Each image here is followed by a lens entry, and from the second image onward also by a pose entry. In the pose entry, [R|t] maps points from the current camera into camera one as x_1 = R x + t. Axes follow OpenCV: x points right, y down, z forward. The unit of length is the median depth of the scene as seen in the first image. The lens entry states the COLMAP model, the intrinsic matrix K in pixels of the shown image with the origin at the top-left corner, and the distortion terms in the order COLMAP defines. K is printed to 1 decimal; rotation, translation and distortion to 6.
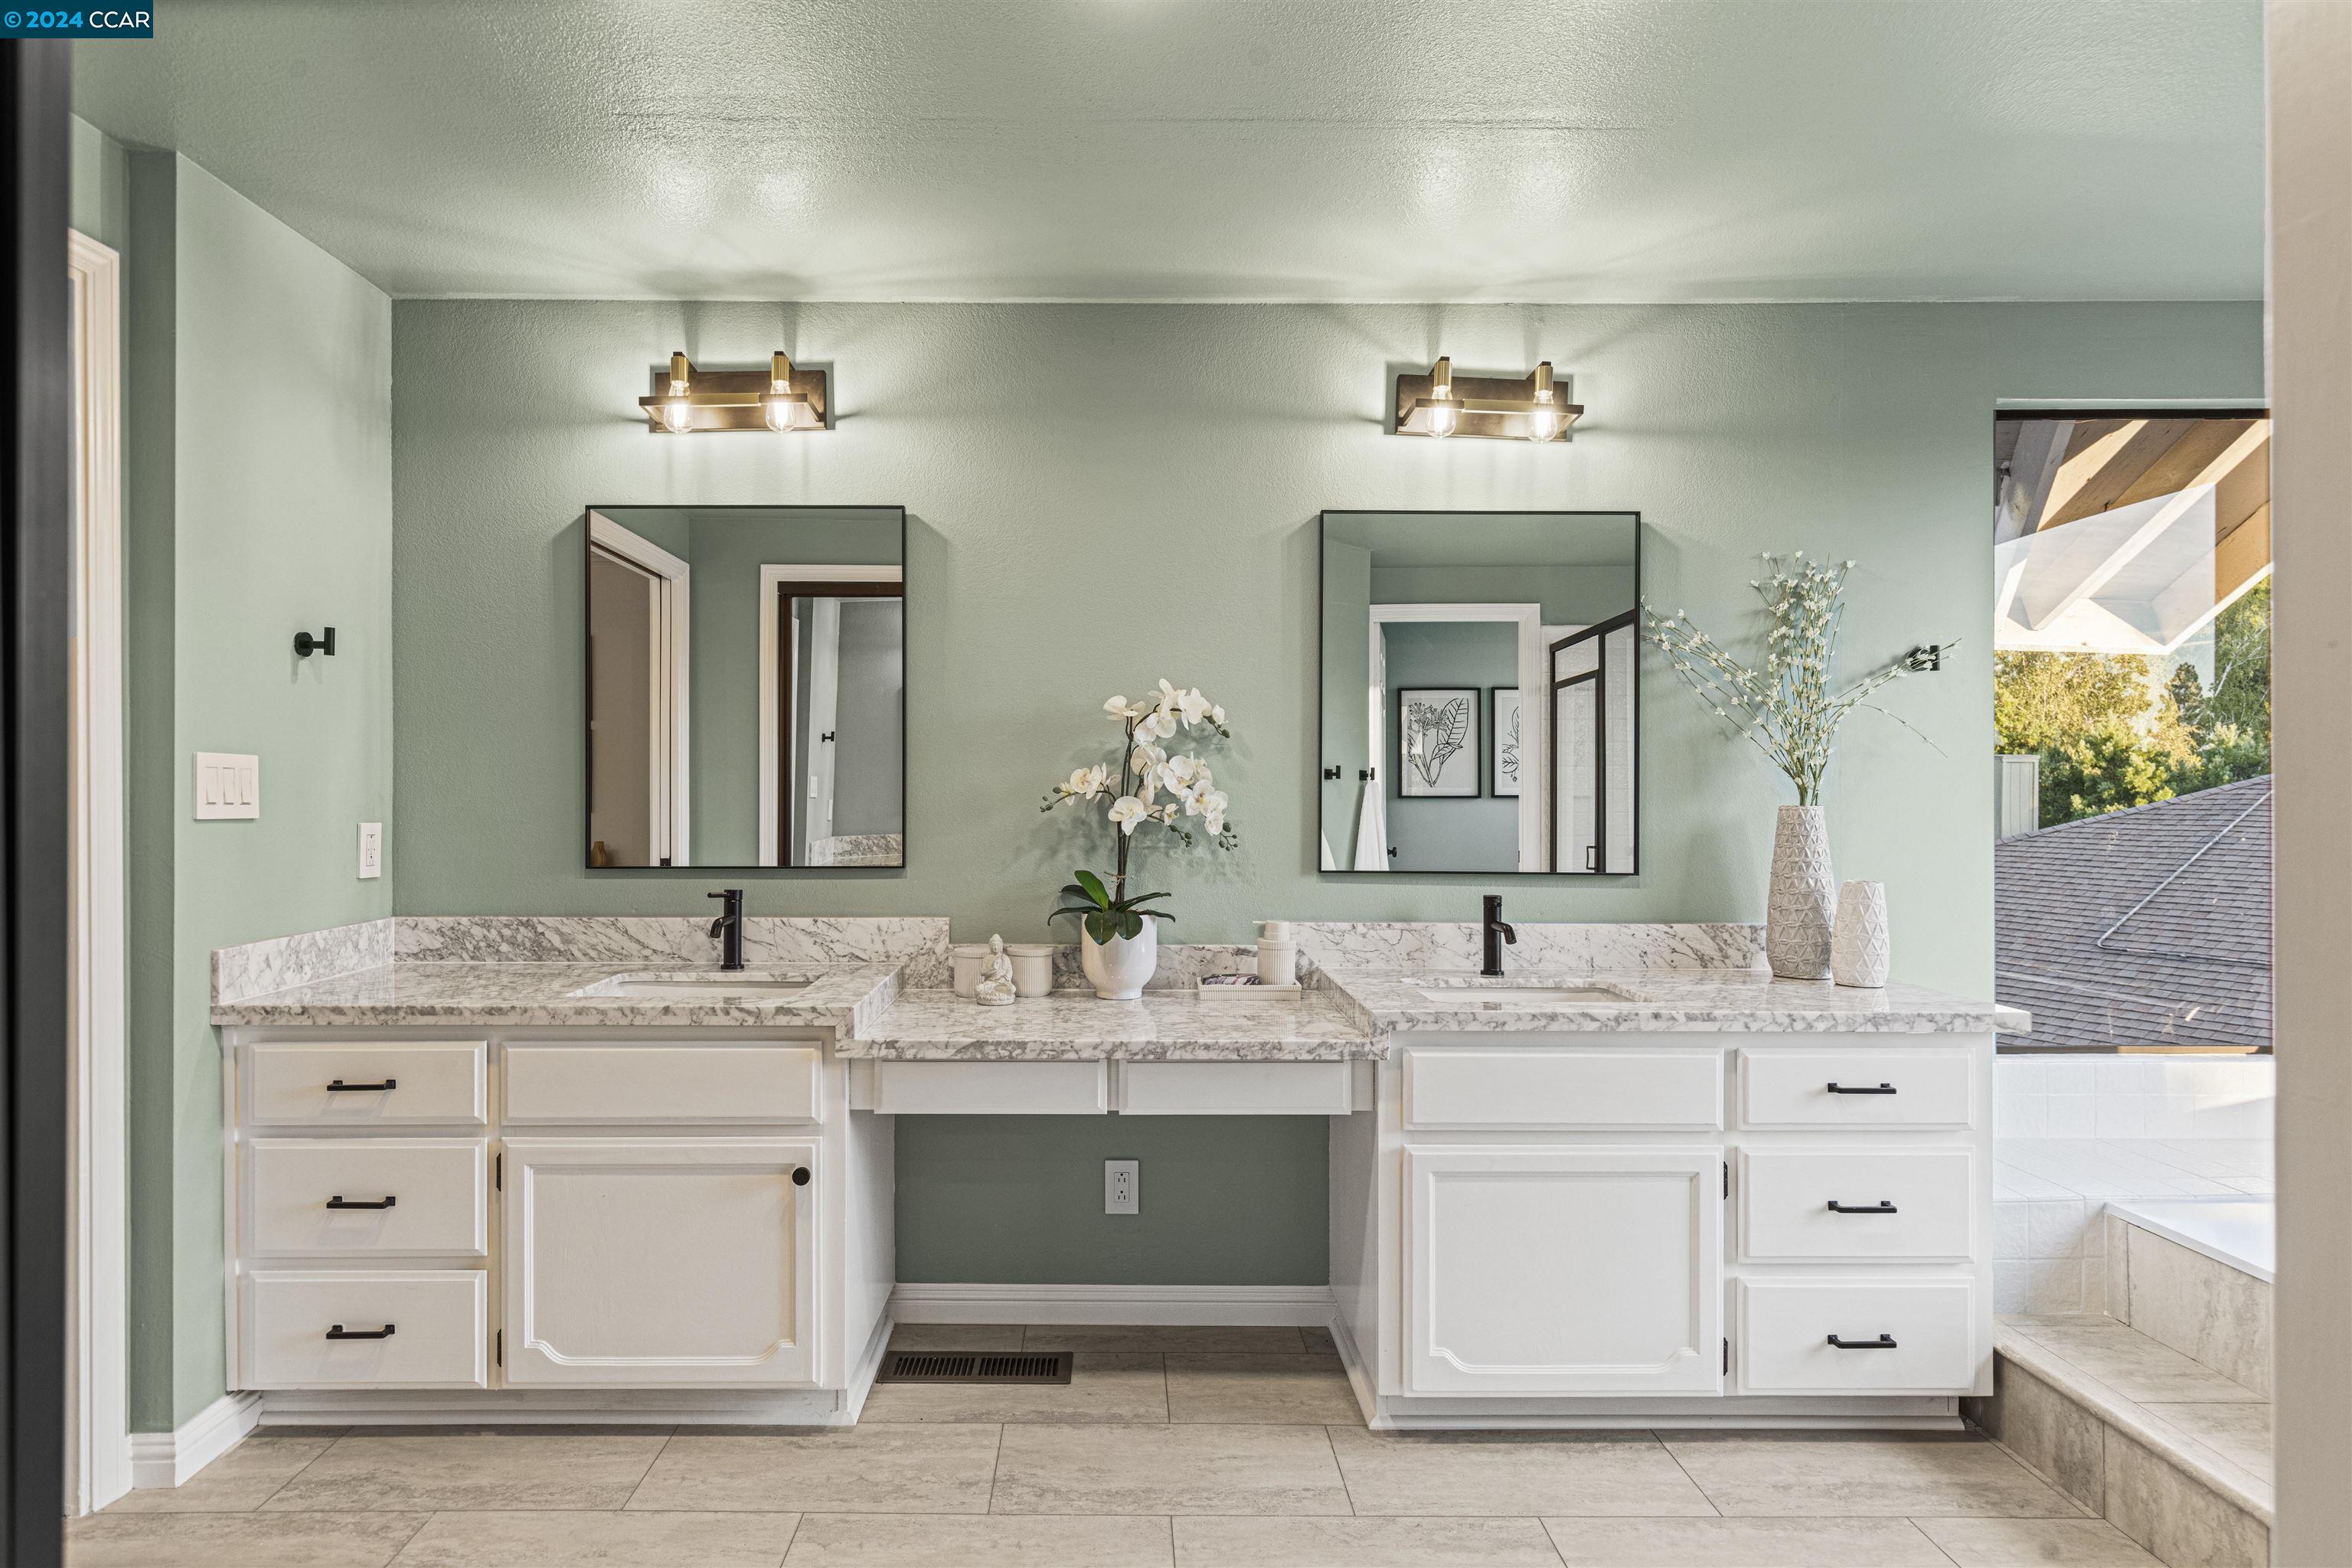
lens RADIAL K [[1291.2, 0, 1086.1], [0, 1291.2, 794.3], [0, 0, 1]] dist [0.004590, -0.000819]
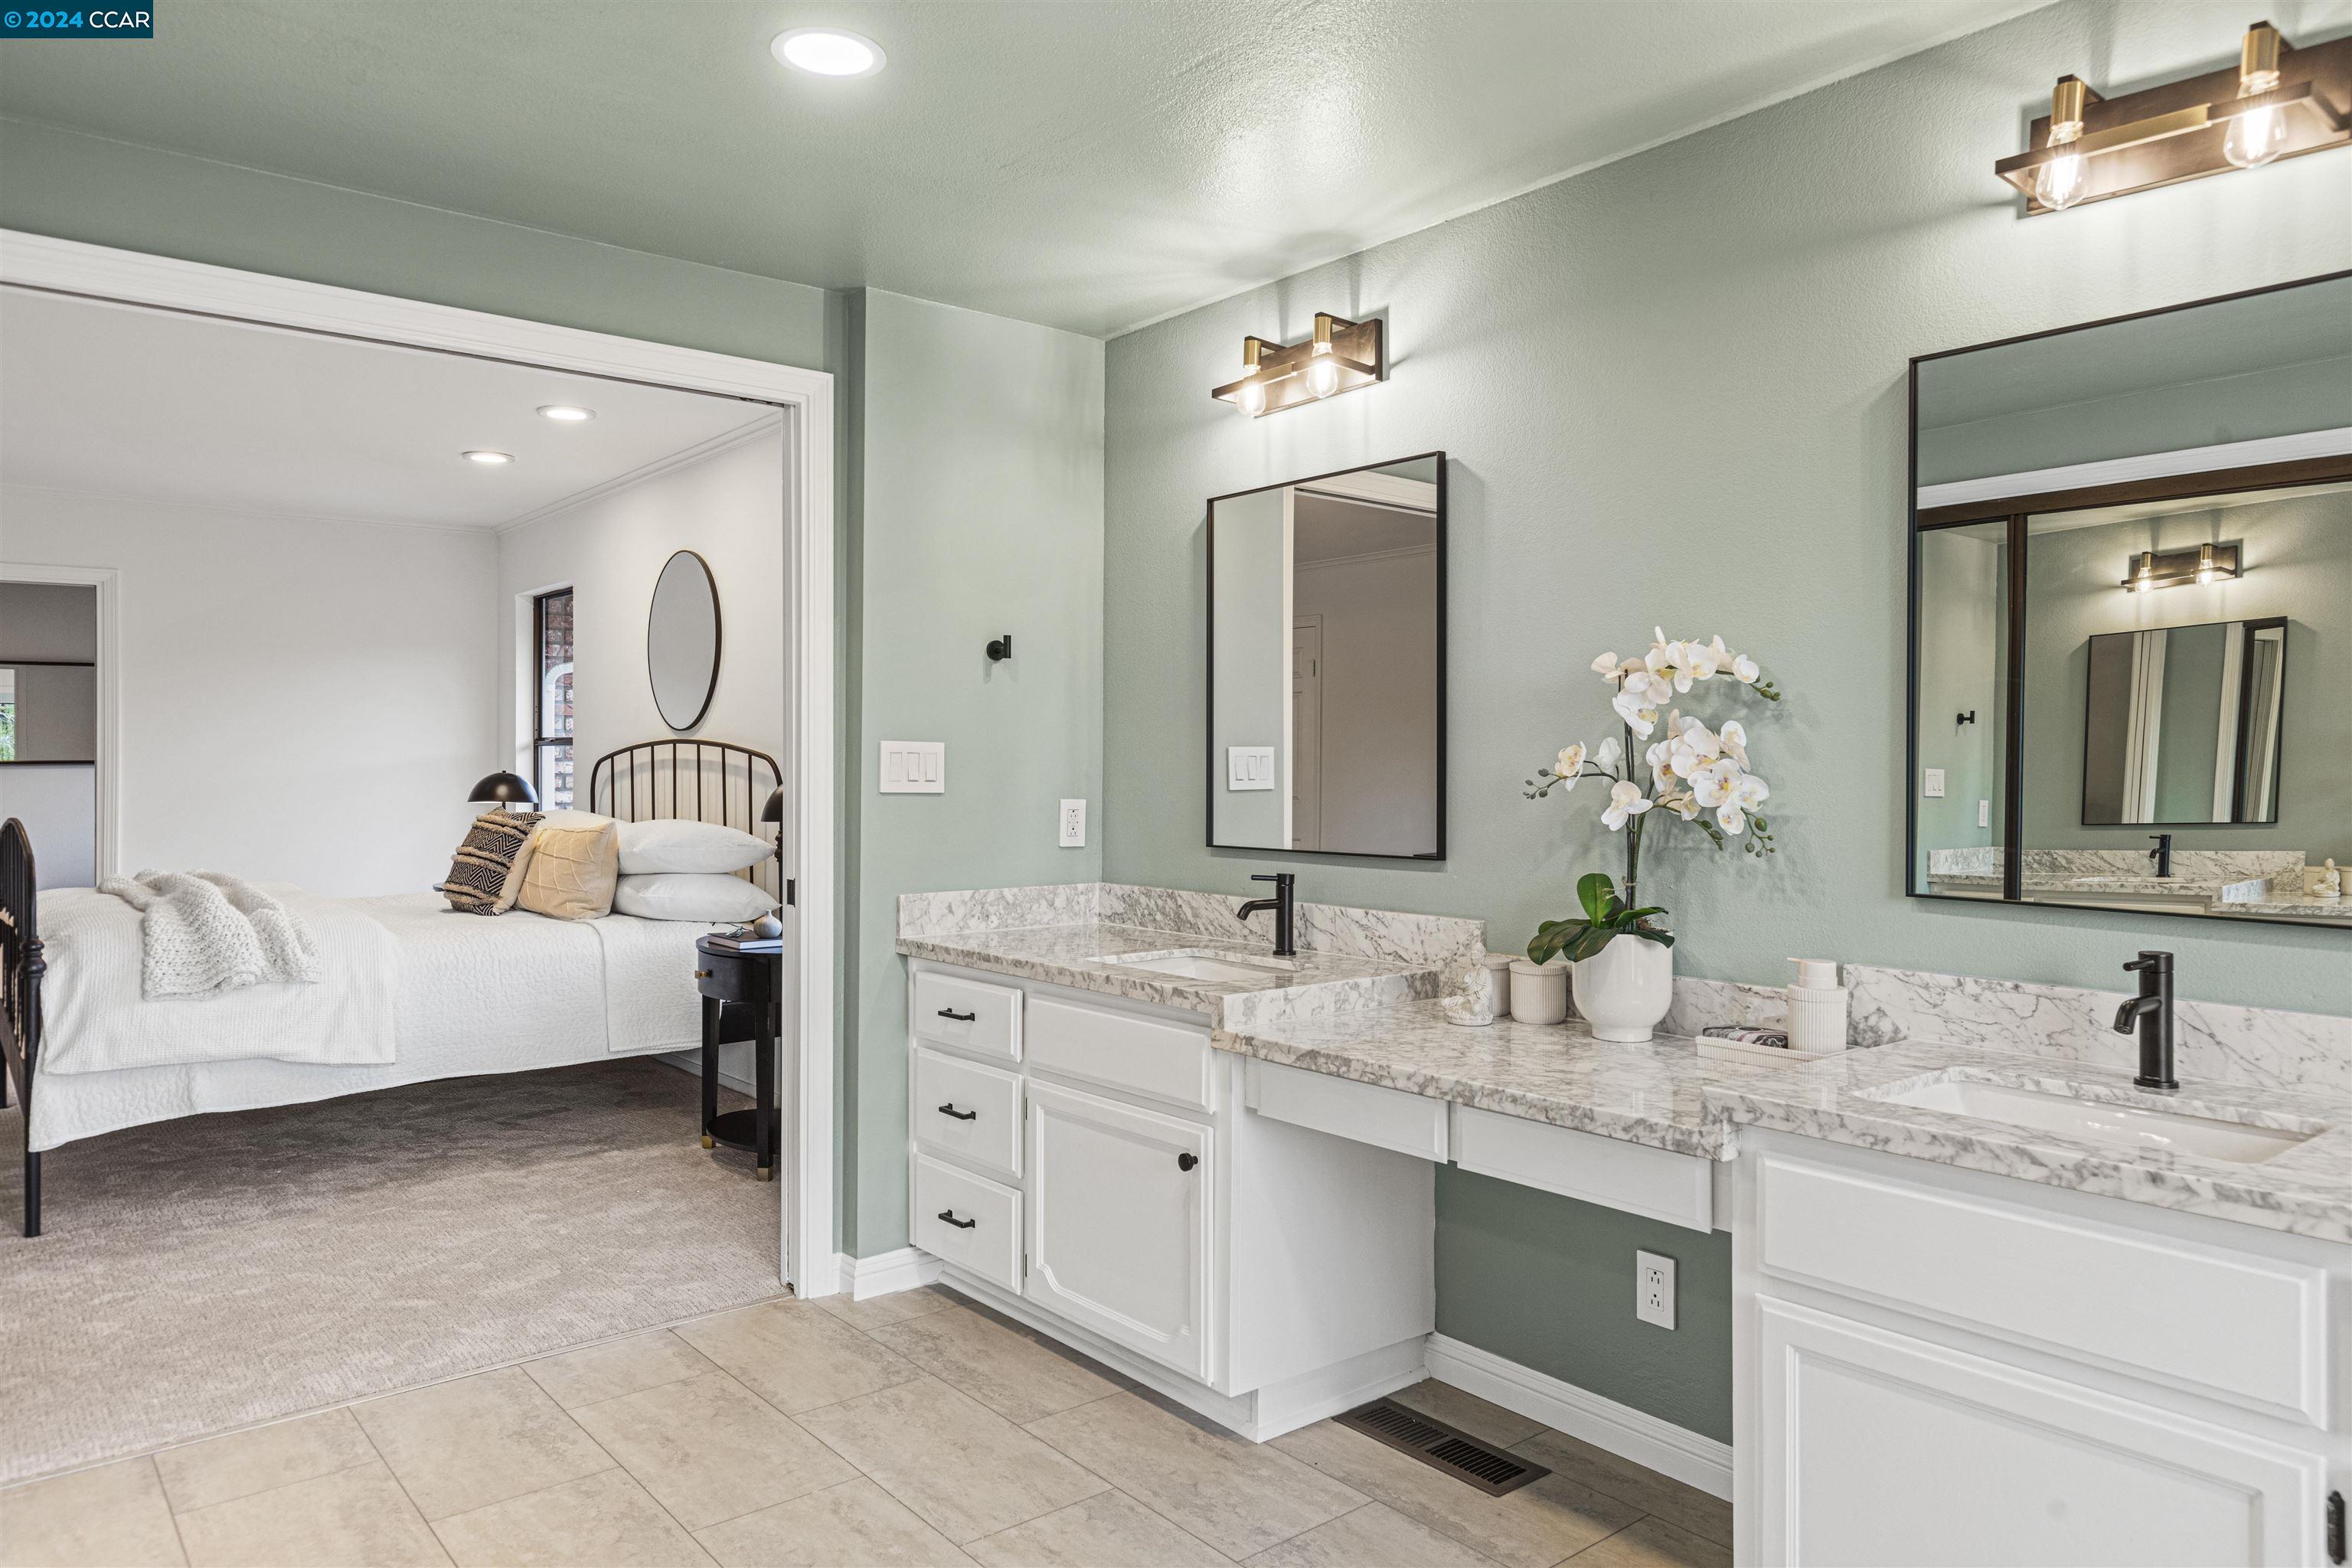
lens RADIAL K [[1500.7, 0, 1196.5], [0, 1500.7, 759.7], [0, 0, 1]] dist [0.013448, -0.001746]
pose [[0.651402, -0.003779, -0.758723, 0.617443], [-0.006566, 0.999922, -0.010618, 0.000202], [0.758704, 0.011898, 0.651327, 0.238865]]
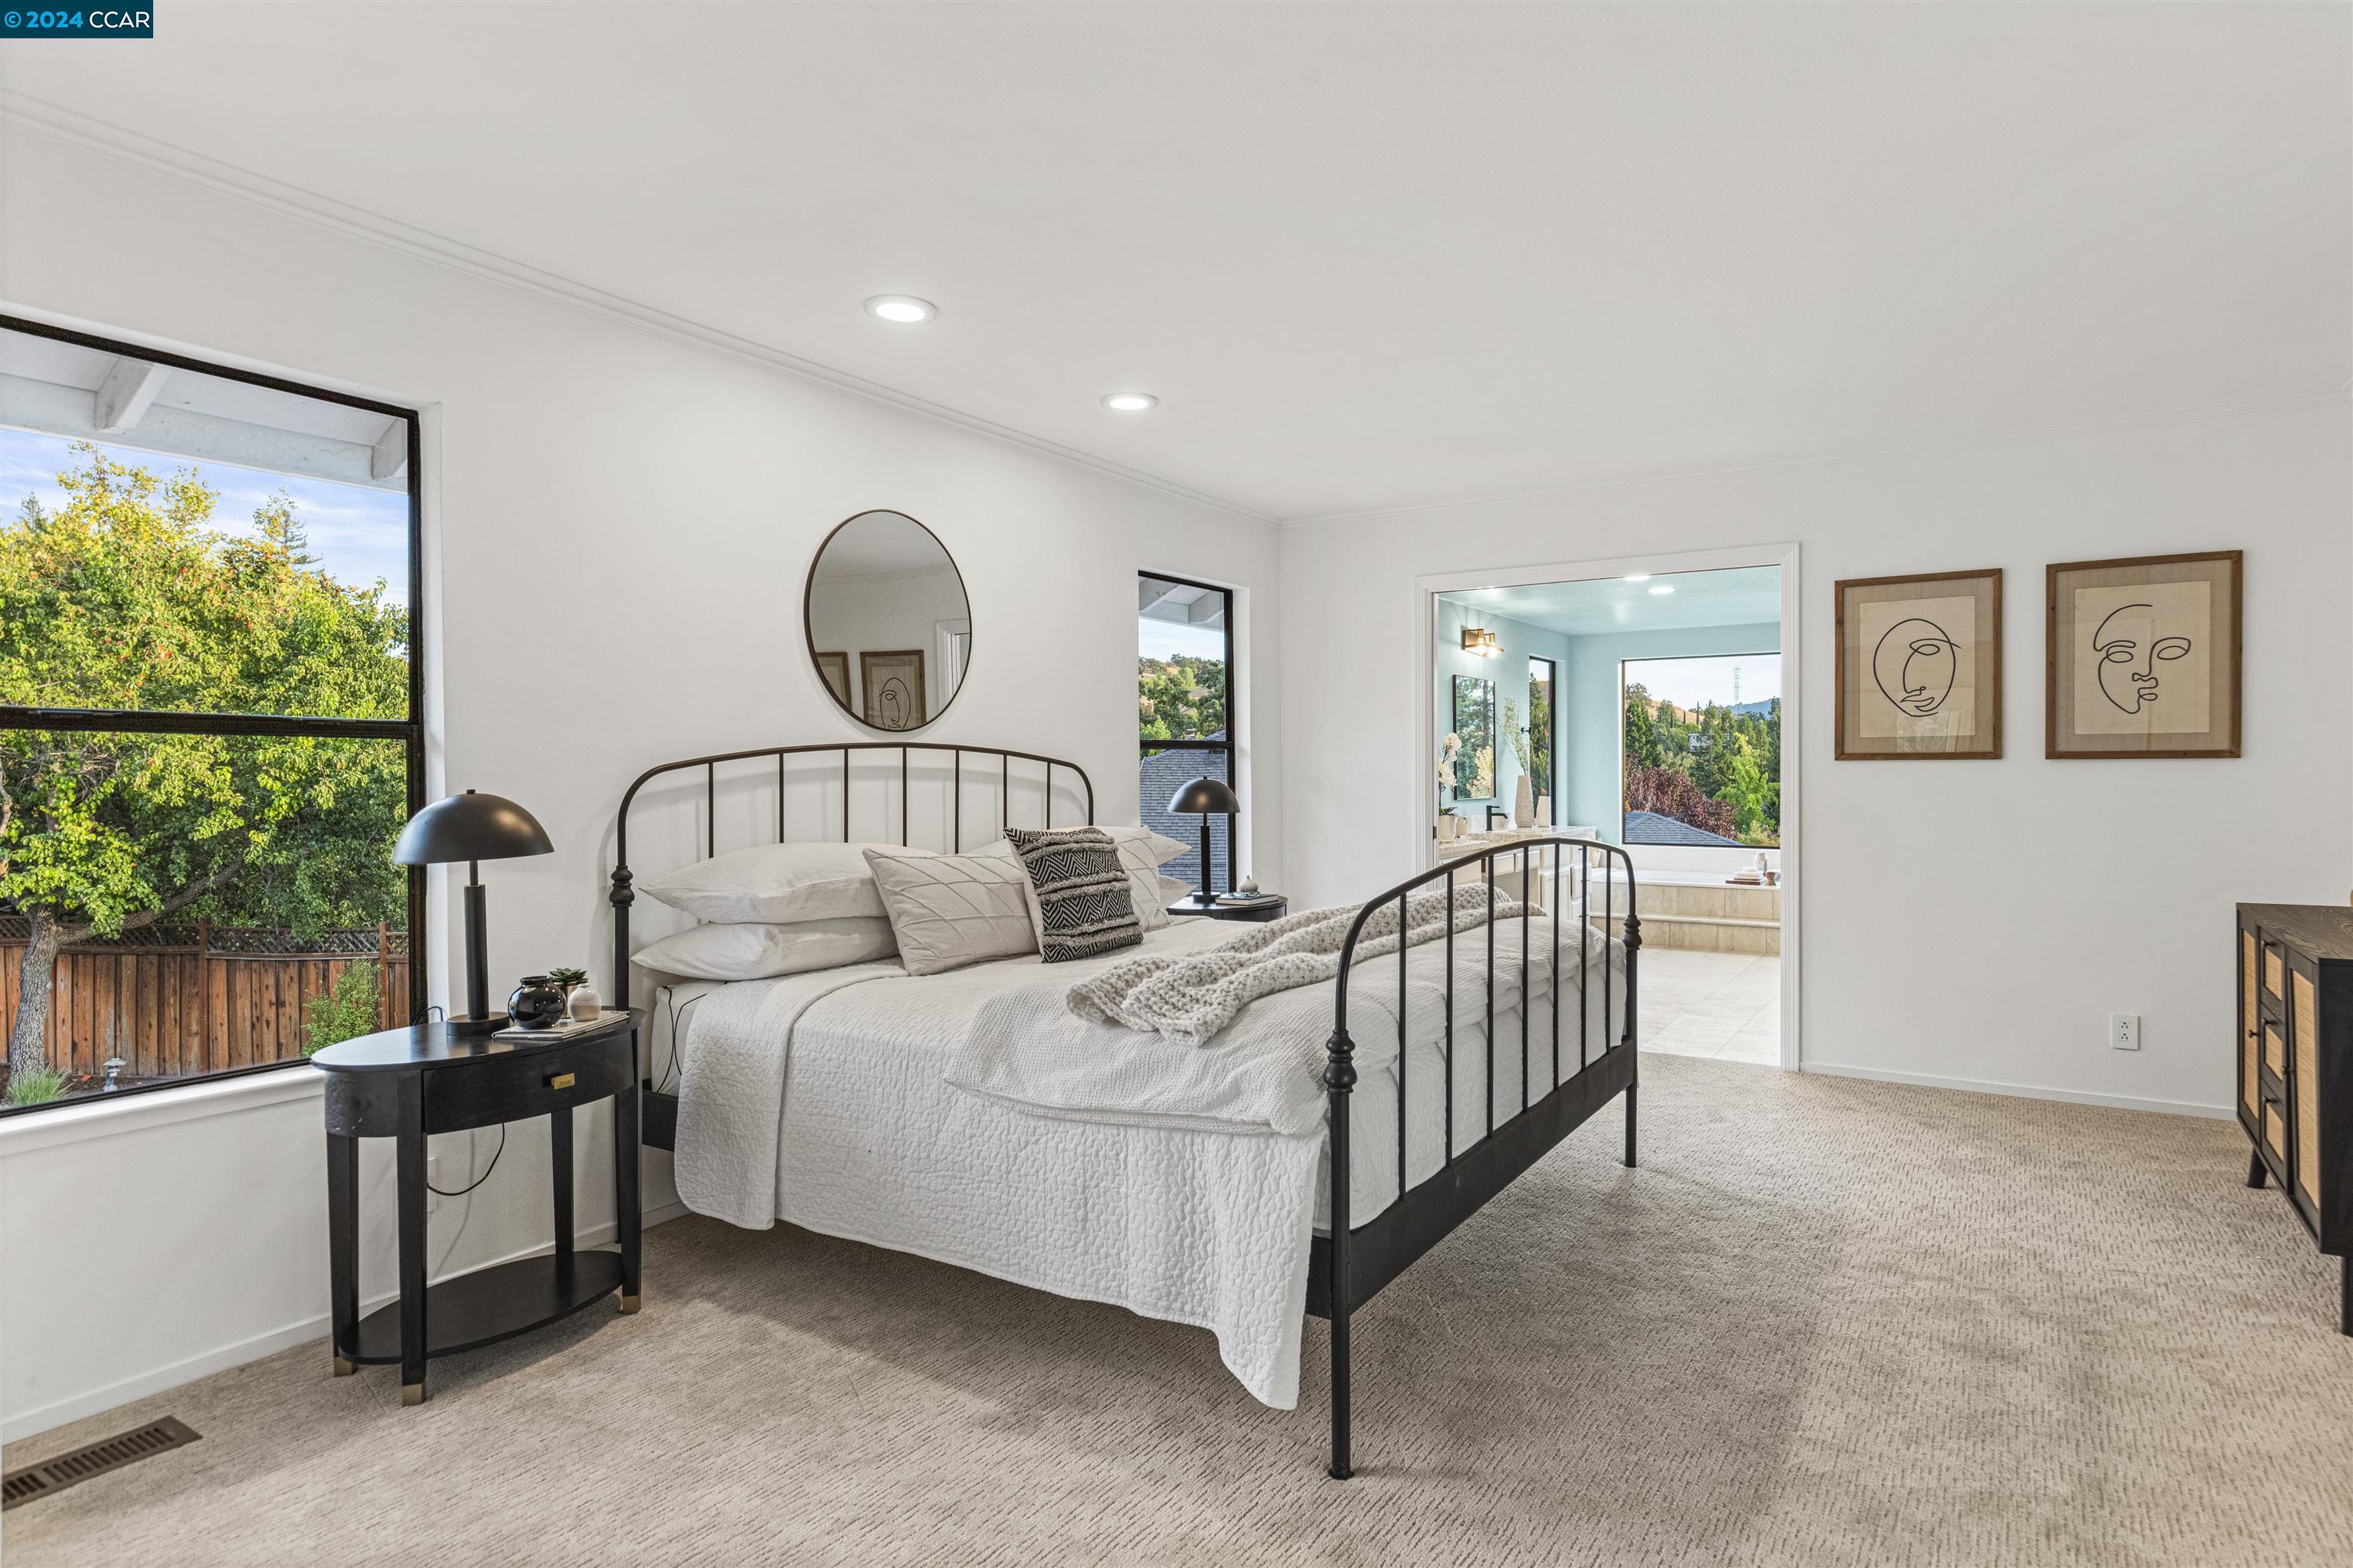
lens RADIAL K [[1287.3, 0, 1176.5], [0, 1287.3, 784.0], [0, 0, 1]] dist [0.000953, -0.000310]
pose [[0.541330, -0.014171, 0.840691, -3.033373], [0.012772, 0.999881, 0.008630, -0.008089], [-0.840713, 0.006066, 0.541447, -0.047516]]
